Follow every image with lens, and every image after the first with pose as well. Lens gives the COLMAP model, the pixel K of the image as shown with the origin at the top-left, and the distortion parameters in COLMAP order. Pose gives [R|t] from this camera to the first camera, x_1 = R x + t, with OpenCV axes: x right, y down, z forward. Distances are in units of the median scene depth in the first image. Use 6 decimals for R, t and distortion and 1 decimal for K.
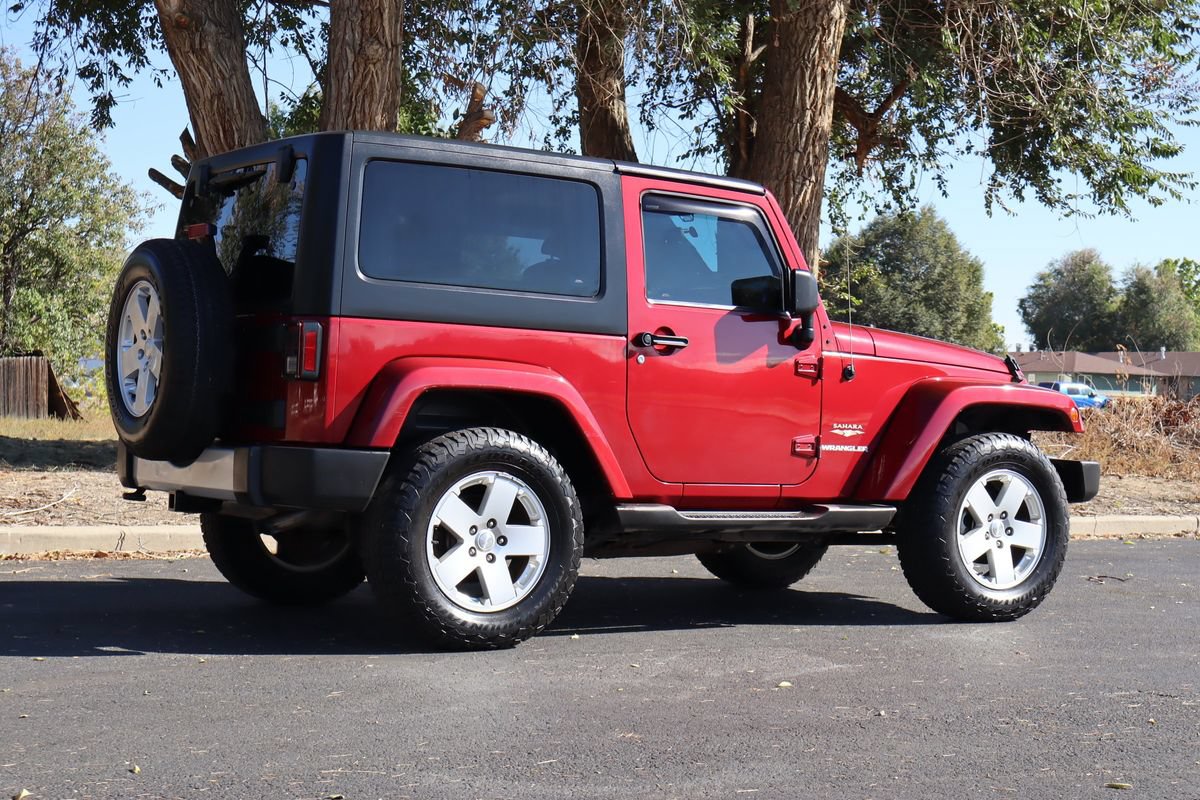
lens RADIAL K [[2072.1, 0, 627.7], [0, 2072.1, 401.3], [0, 0, 1]] dist [0.003082, 0.023766]
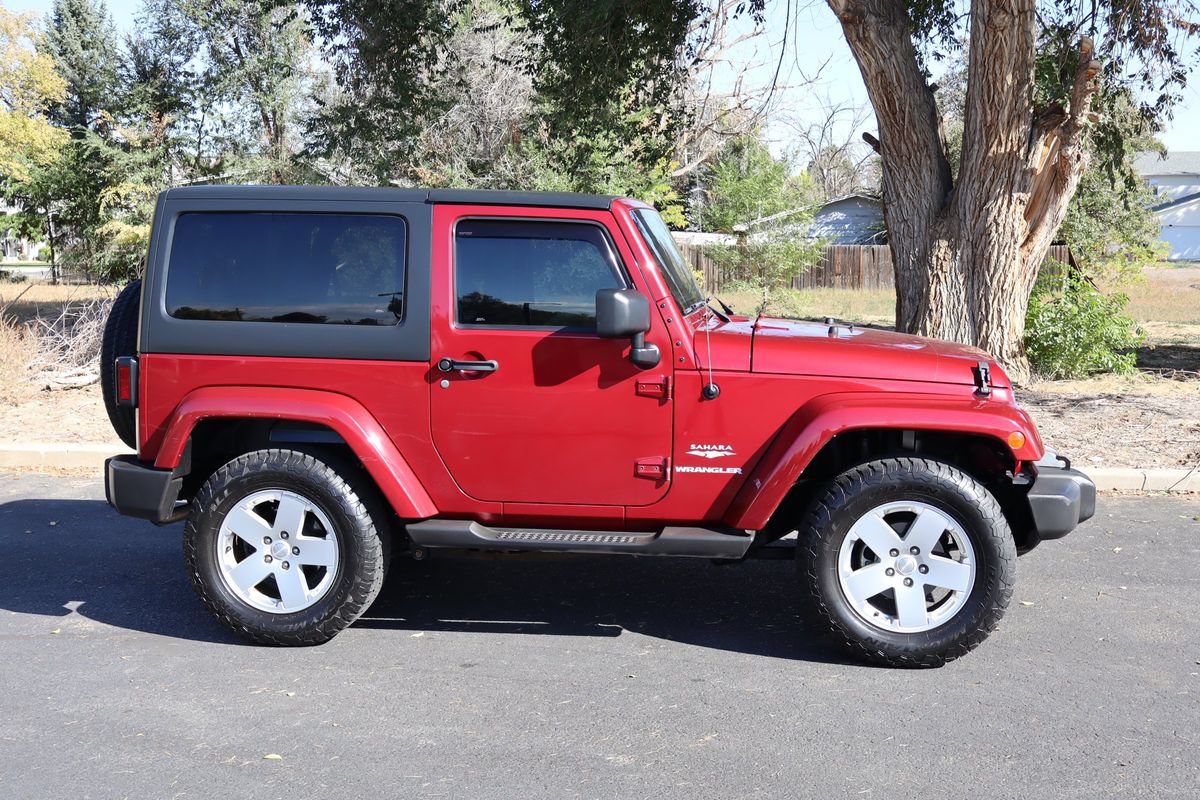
lens RADIAL K [[1400.7, 0, 600.0], [0, 1400.7, 400.0], [0, 0, 1]] dist [0.011614, -0.012863]
pose [[0.755141, 0.046214, -0.653931, 0.470380], [0.021484, 0.995232, 0.095144, -0.069433], [0.655210, -0.085896, 0.750548, 0.467269]]
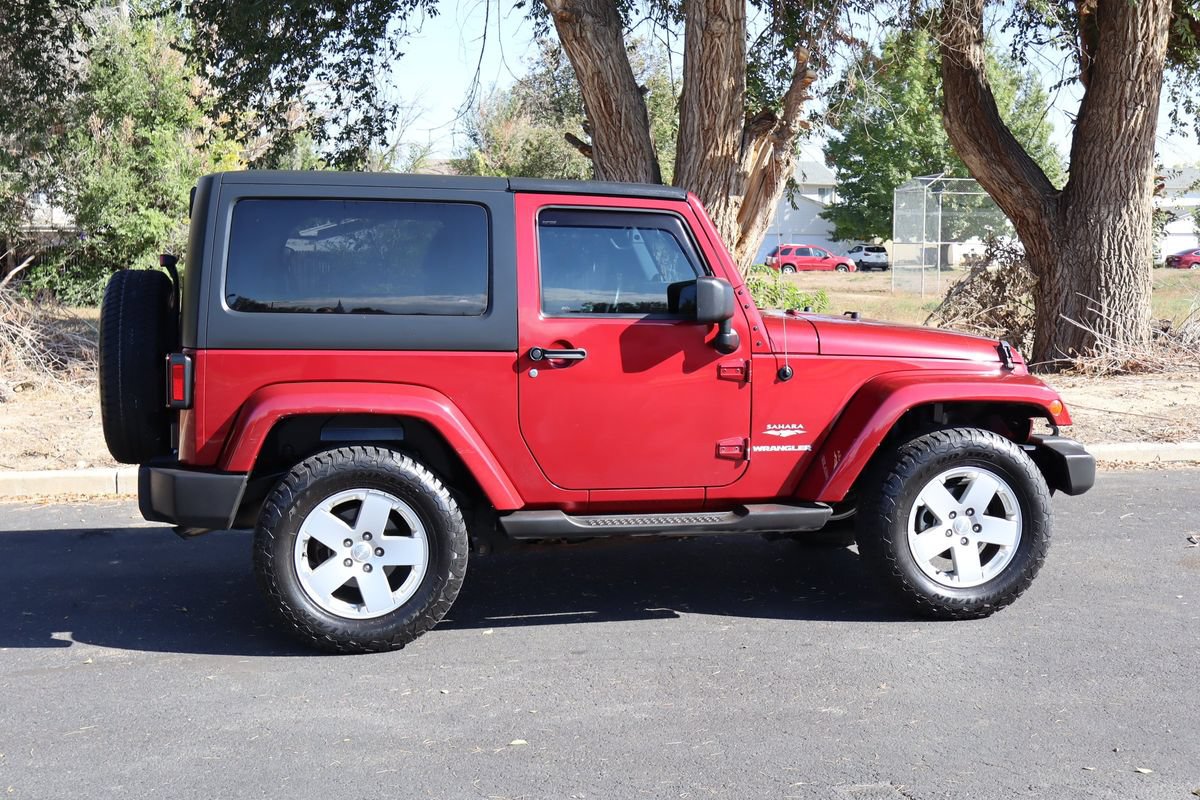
lens RADIAL K [[1515.3, 0, 600.0], [0, 1515.3, 400.0], [0, 0, 1]] dist [0.010207, -0.058281]
pose [[0.928556, 0.010141, -0.371053, 0.284622], [0.024713, 0.995720, 0.089057, -0.065855], [0.370368, -0.091864, 0.924331, 0.278981]]
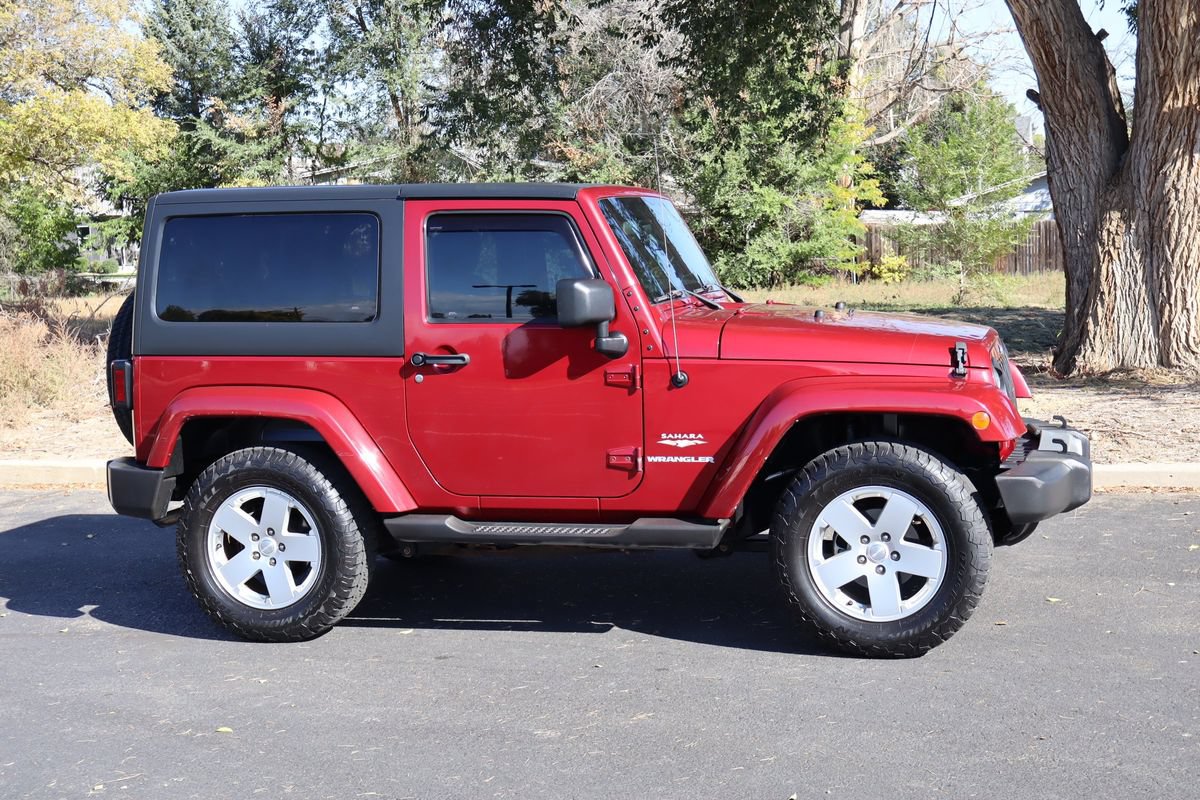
lens RADIAL K [[1694.1, 0, 600.0], [0, 1694.1, 400.0], [0, 0, 1]] dist [0.000252, 0.004848]
pose [[0.662455, 0.022845, -0.748753, 0.632447], [0.054664, 0.995396, 0.078733, -0.064293], [0.747104, -0.093087, 0.658156, 0.451625]]
